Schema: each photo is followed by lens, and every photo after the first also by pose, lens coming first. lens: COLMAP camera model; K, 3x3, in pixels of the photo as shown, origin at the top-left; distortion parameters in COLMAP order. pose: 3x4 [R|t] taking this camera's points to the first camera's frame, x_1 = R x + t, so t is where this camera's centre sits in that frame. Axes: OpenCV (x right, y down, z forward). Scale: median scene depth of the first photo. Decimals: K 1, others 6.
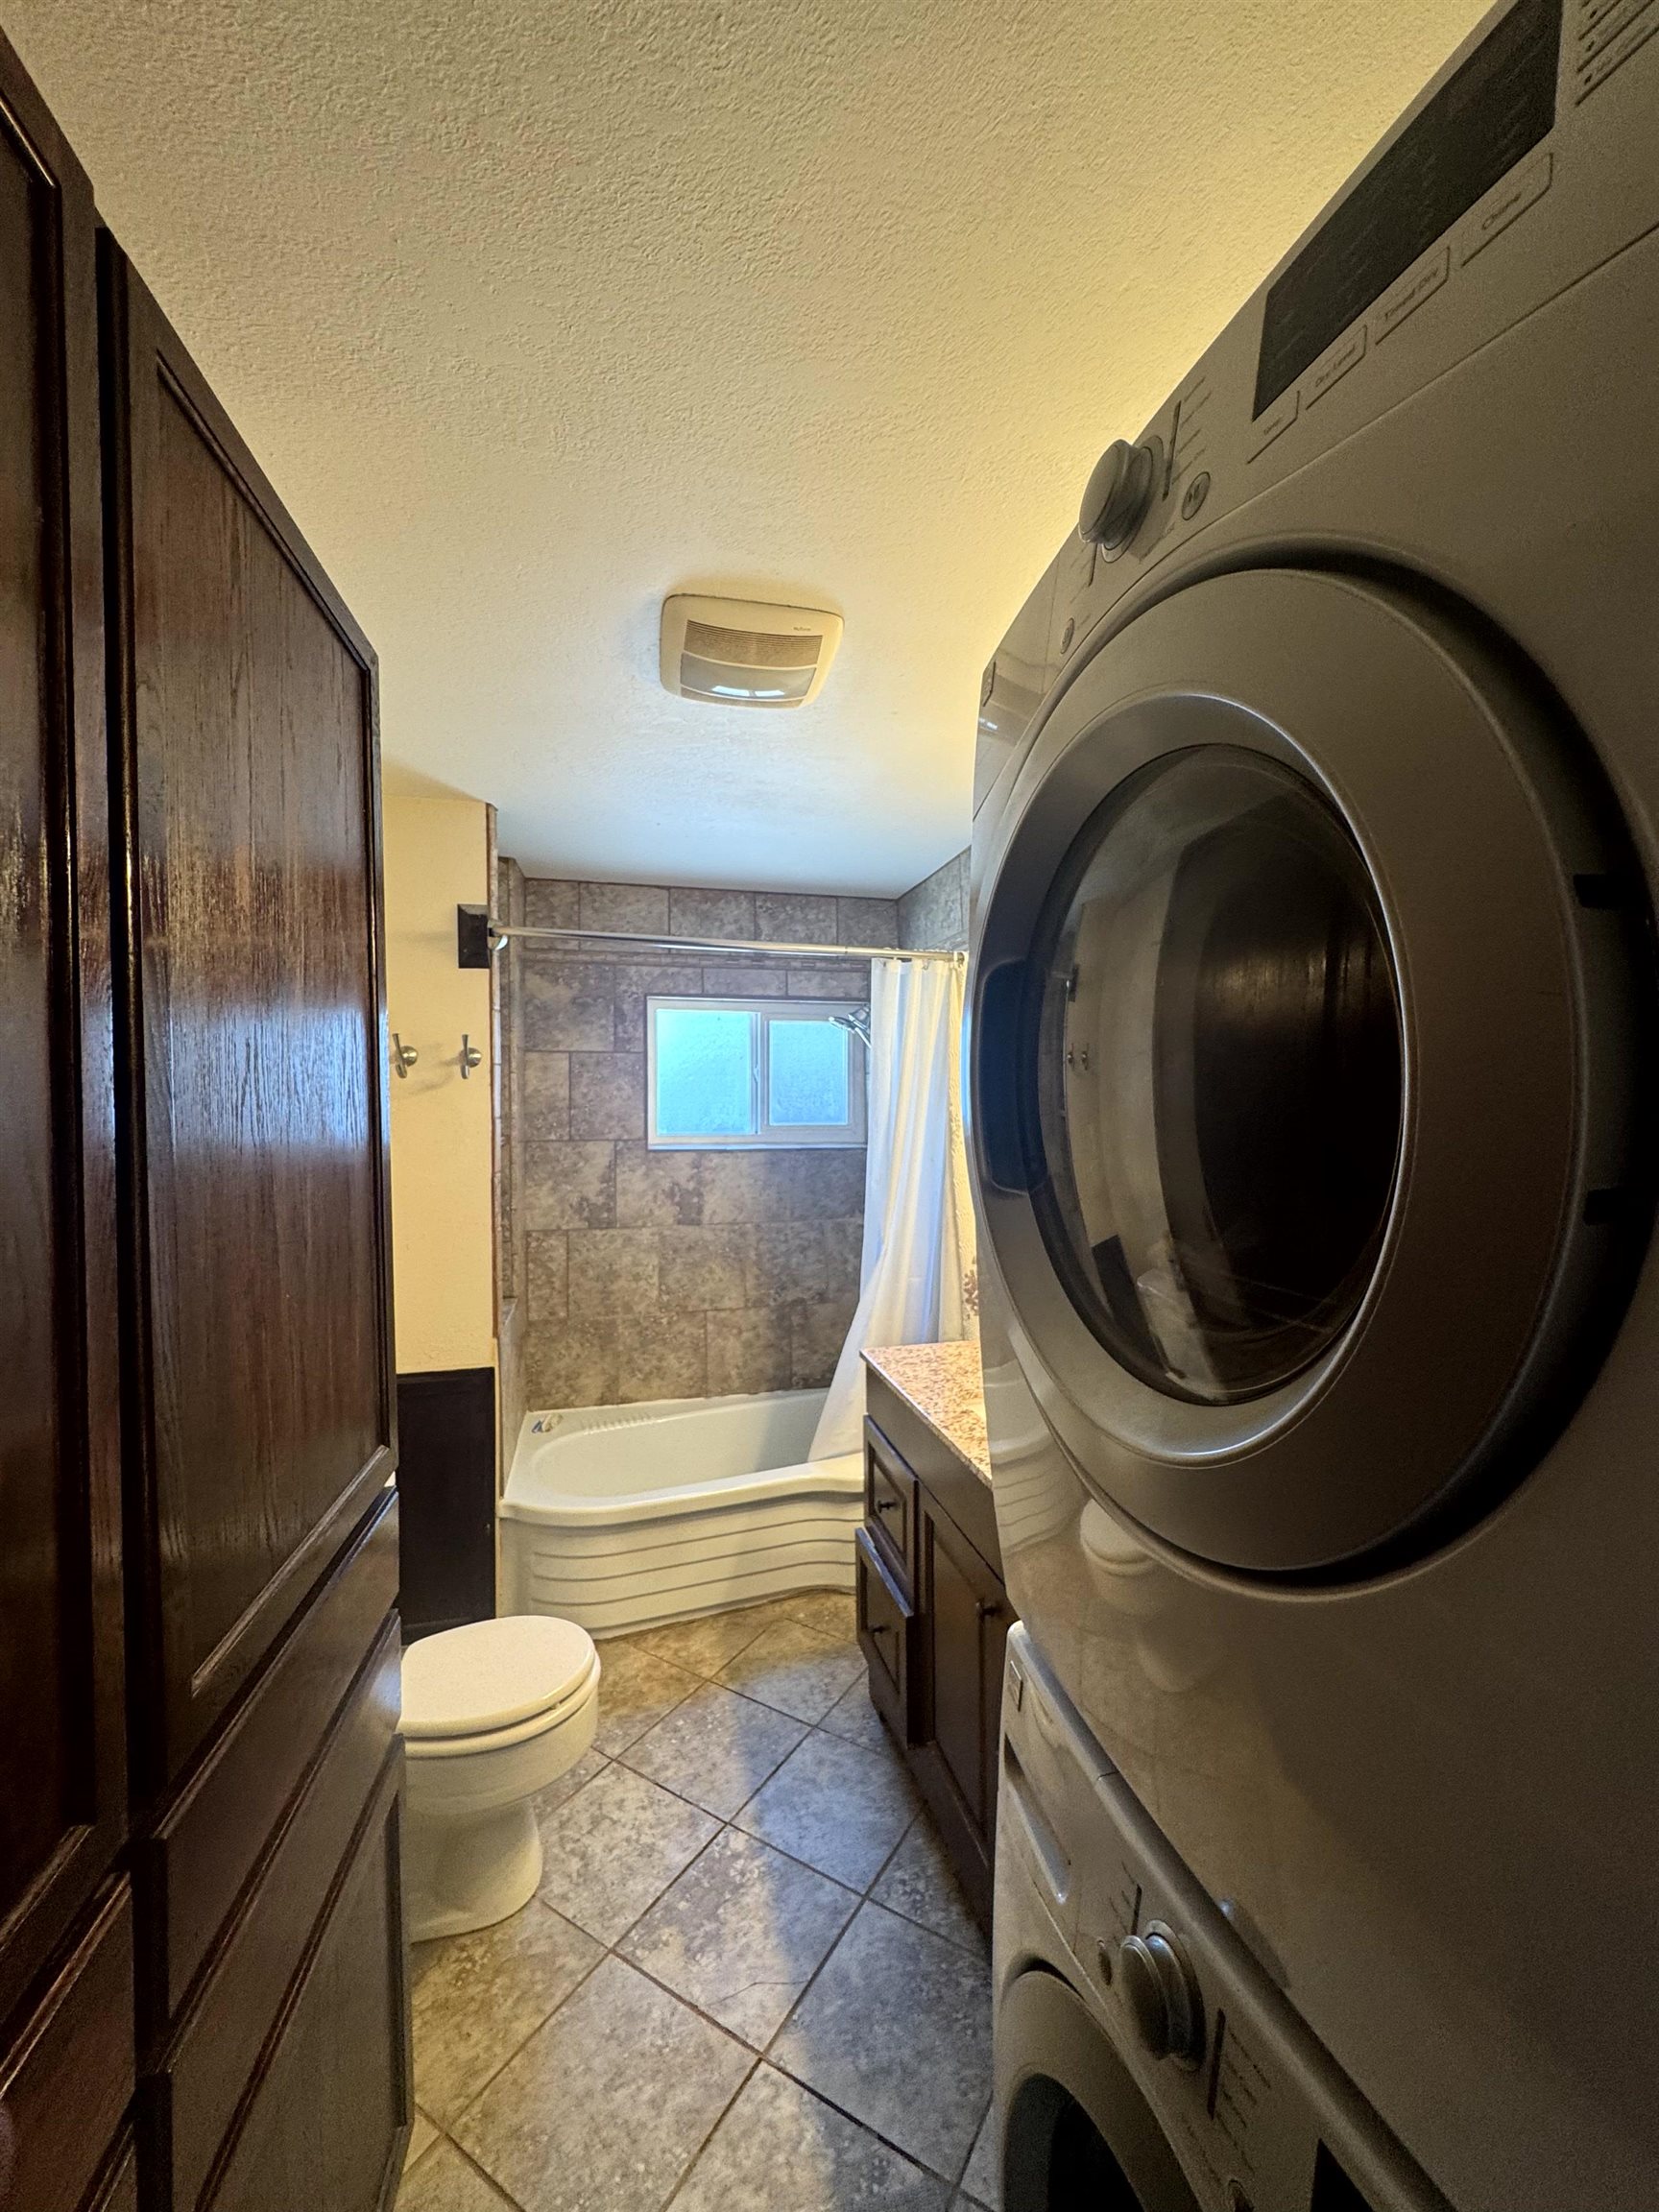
lens RADIAL K [[885.6, 0, 833.7], [0, 885.6, 1116.2], [0, 0, 1]] dist [-0.000316, 0.000097]
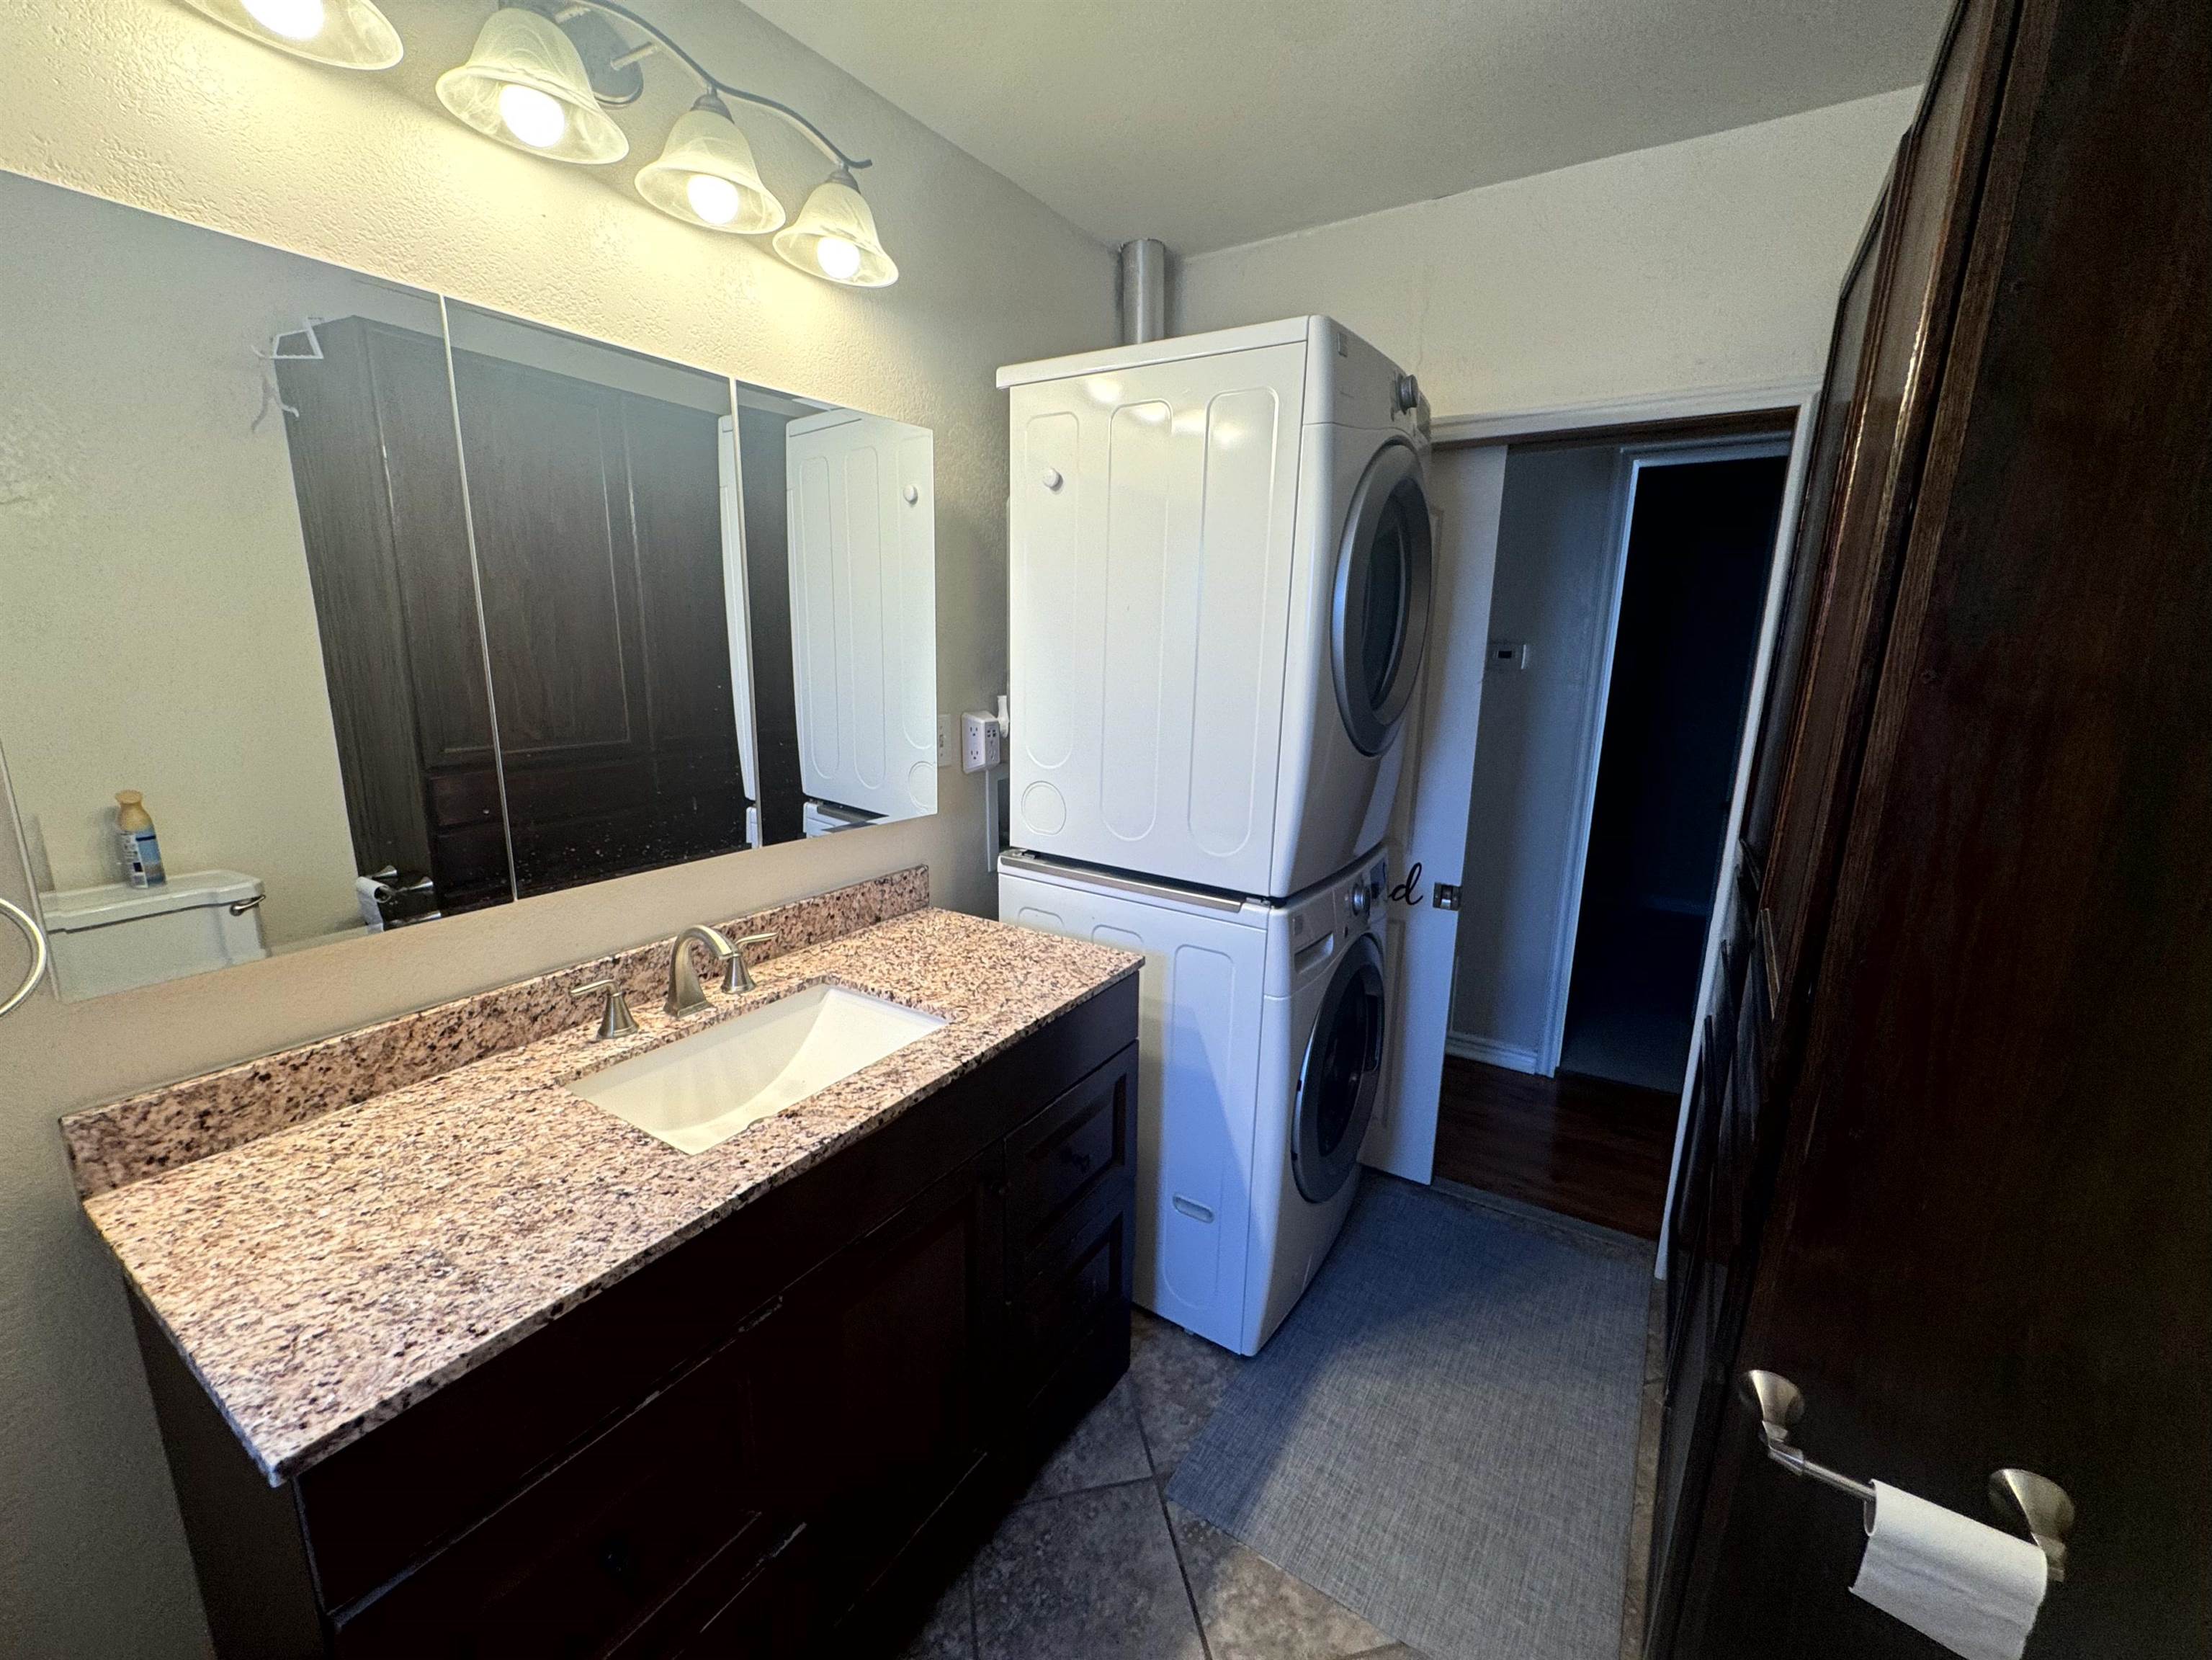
lens RADIAL K [[885.7, 0, 1114.5], [0, 885.7, 825.1], [0, 0, 1]] dist [-0.000316, 0.000097]
pose [[-0.699593, -0.153007, 0.697967, -0.533321], [0.000670, 0.976664, 0.214774, 0.023592], [-0.714541, 0.150722, -0.683165, 1.672954]]
